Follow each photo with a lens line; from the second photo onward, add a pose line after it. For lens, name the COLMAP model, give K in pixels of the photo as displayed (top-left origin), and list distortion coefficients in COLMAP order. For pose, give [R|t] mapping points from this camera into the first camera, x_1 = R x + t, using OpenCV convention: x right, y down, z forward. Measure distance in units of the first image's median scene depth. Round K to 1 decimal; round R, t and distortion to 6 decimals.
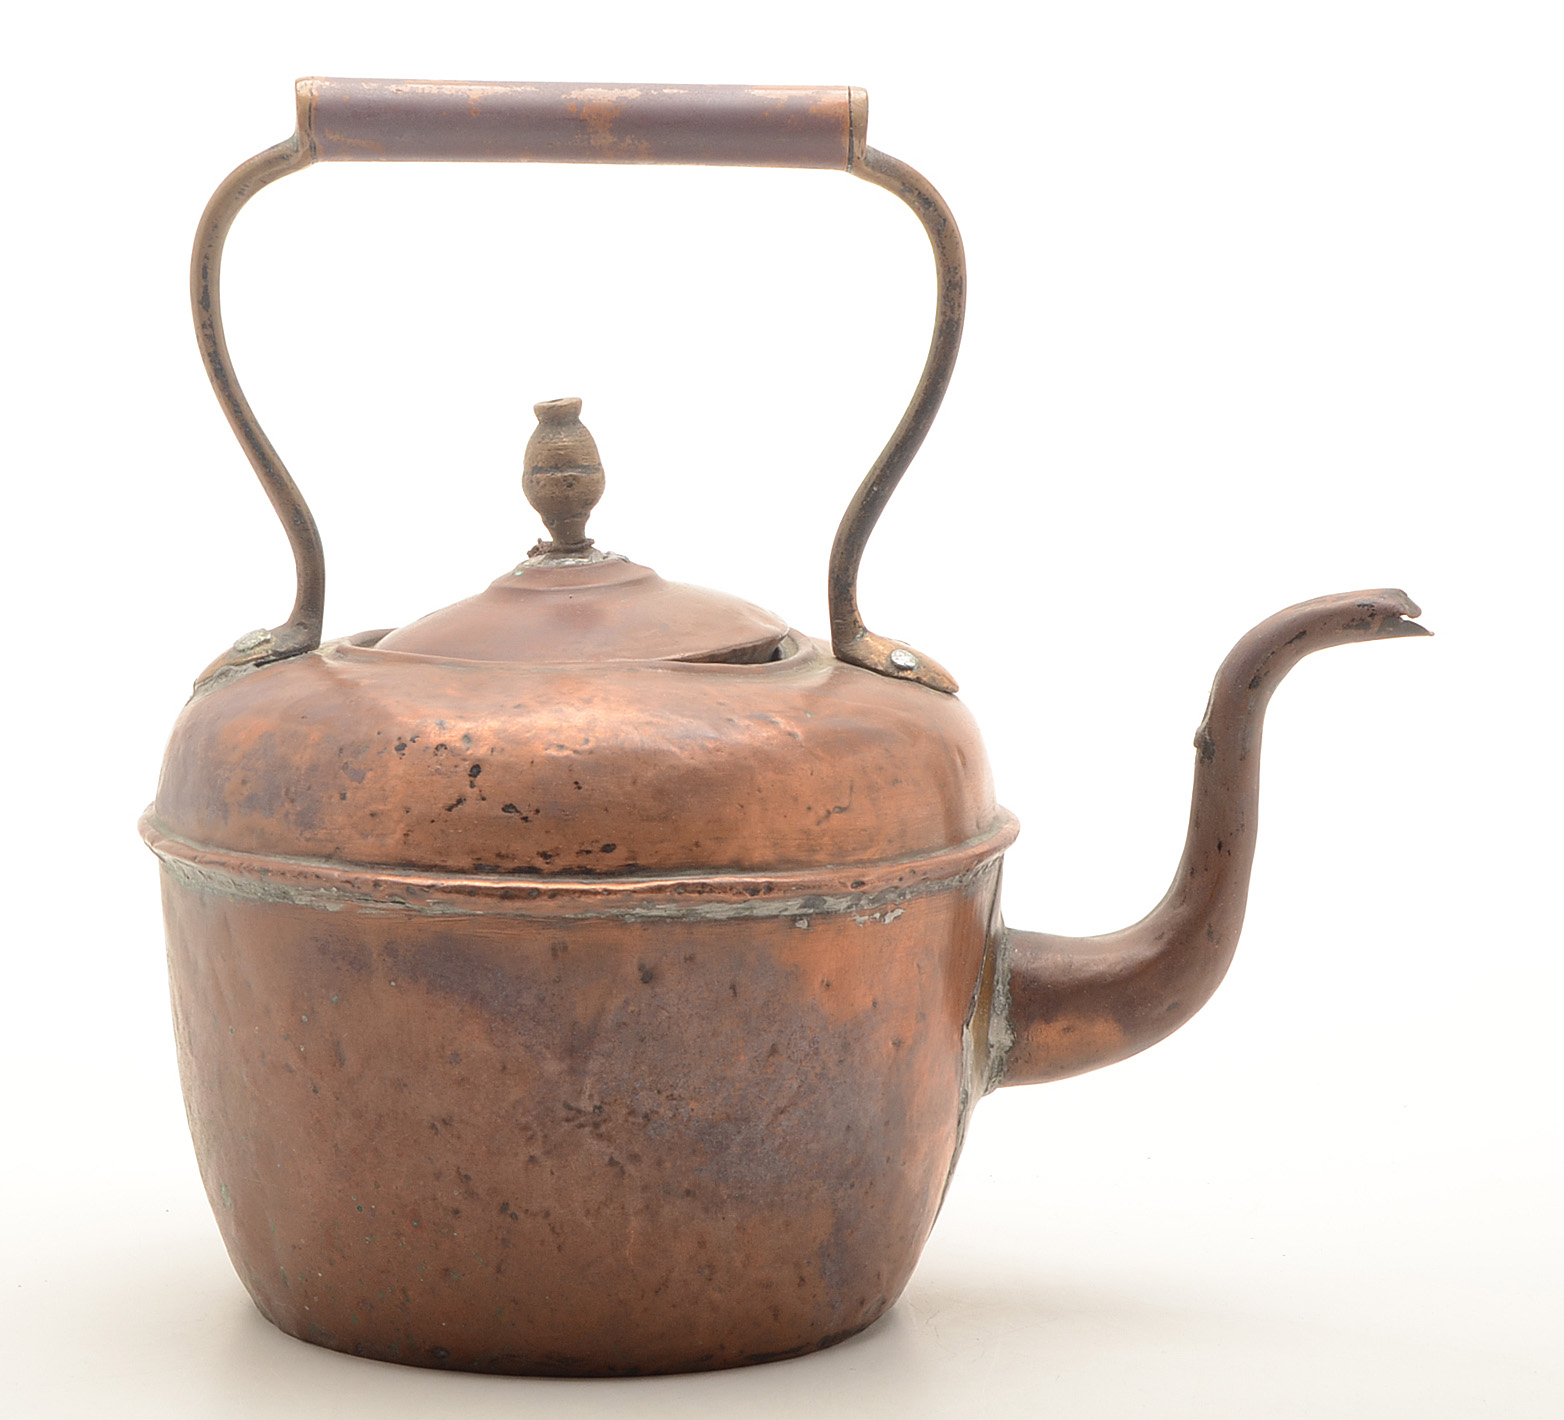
lens RADIAL K [[4407.9, 0, 706.8], [0, 4407.9, 663.4], [0, 0, 1]] dist [-0.006971, 0.000000]
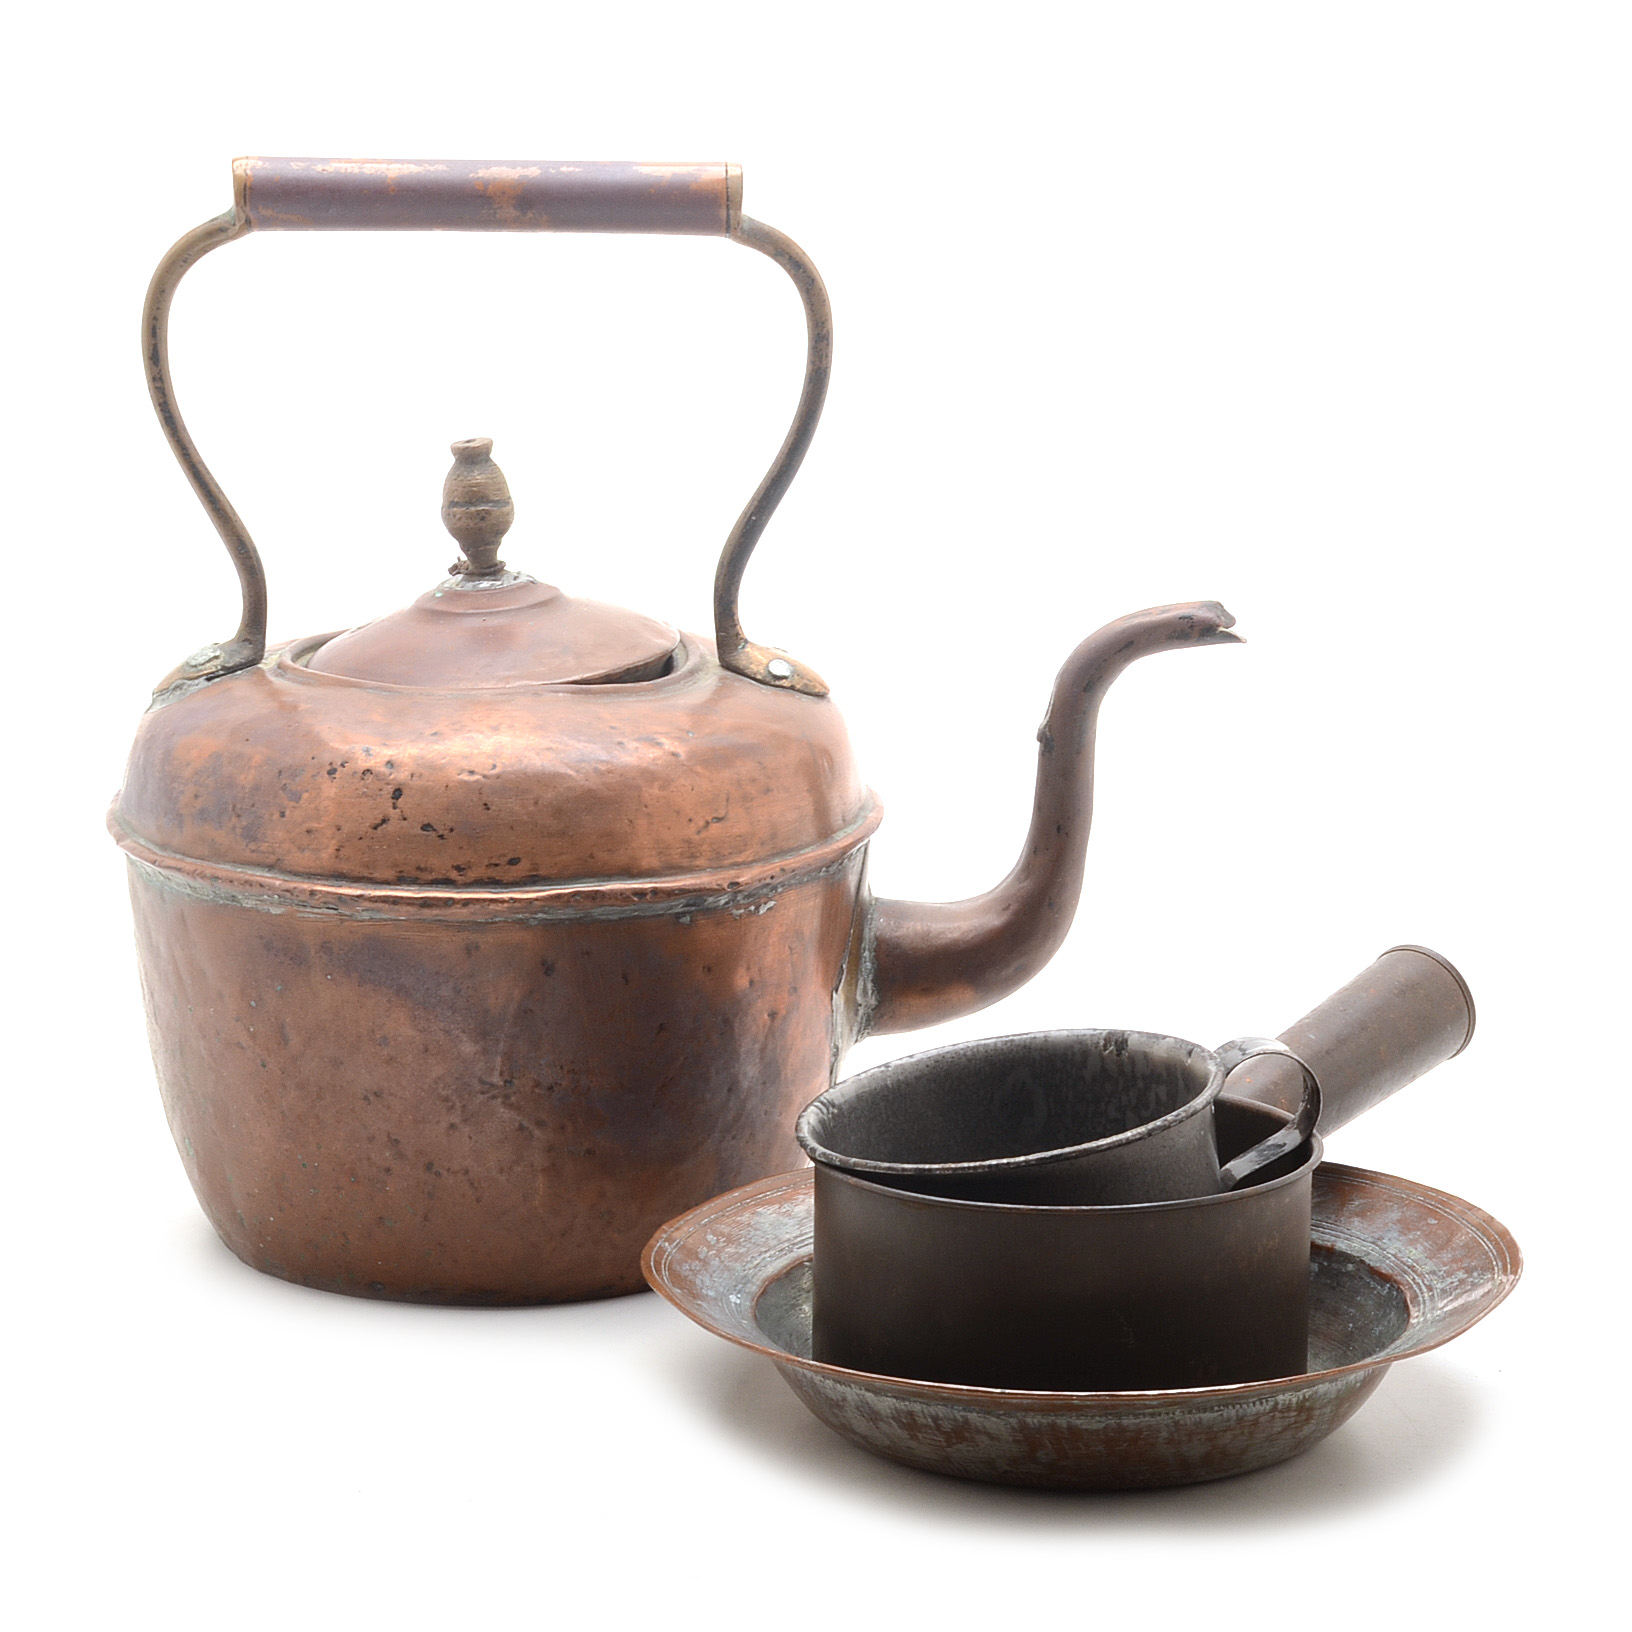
lens RADIAL K [[4356.4, 0, 815.6], [0, 4356.4, 810.7], [0, 0, 1]] dist [-0.017645, 0.000000]
pose [[0.999590, -0.009302, 0.027084, 0.023246], [0.006712, 0.995532, 0.094185, -0.070310], [-0.027839, -0.093965, 0.995186, -0.119488]]
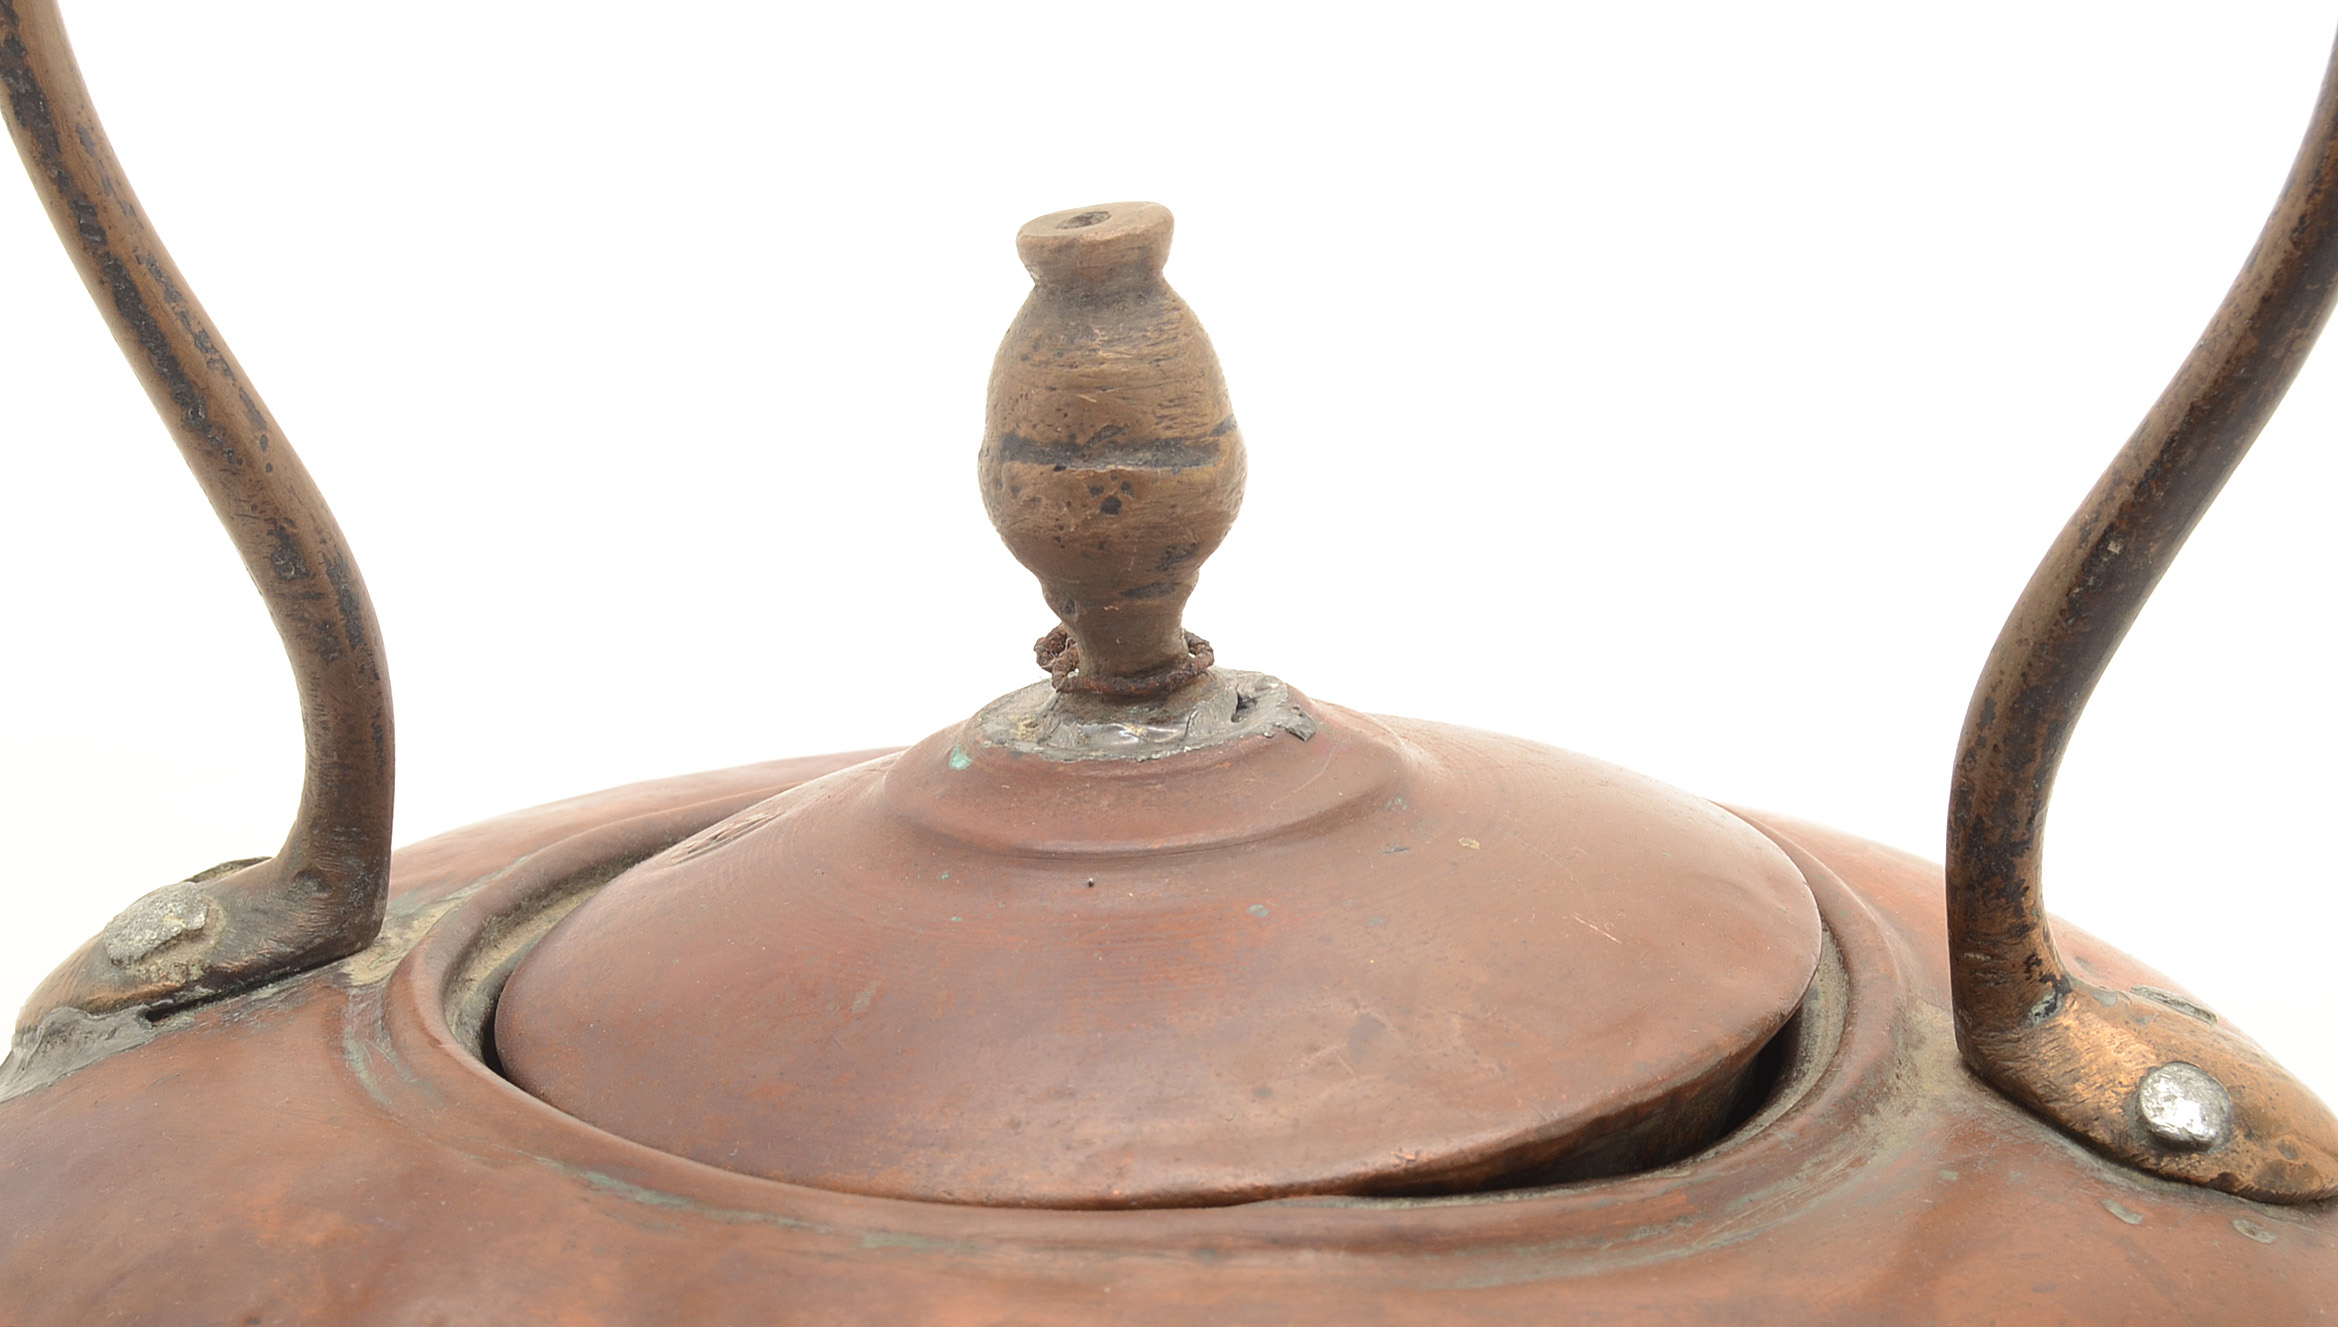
lens RADIAL K [[5668.2, 0, 1172.1], [0, 5668.2, 653.8], [0, 0, 1]] dist [-0.017358, 0.000000]
pose [[0.986869, 0.044934, -0.155148, 0.035201], [-0.022750, 0.989618, 0.141910, -0.086656], [0.159914, -0.136517, 0.977646, 0.609767]]
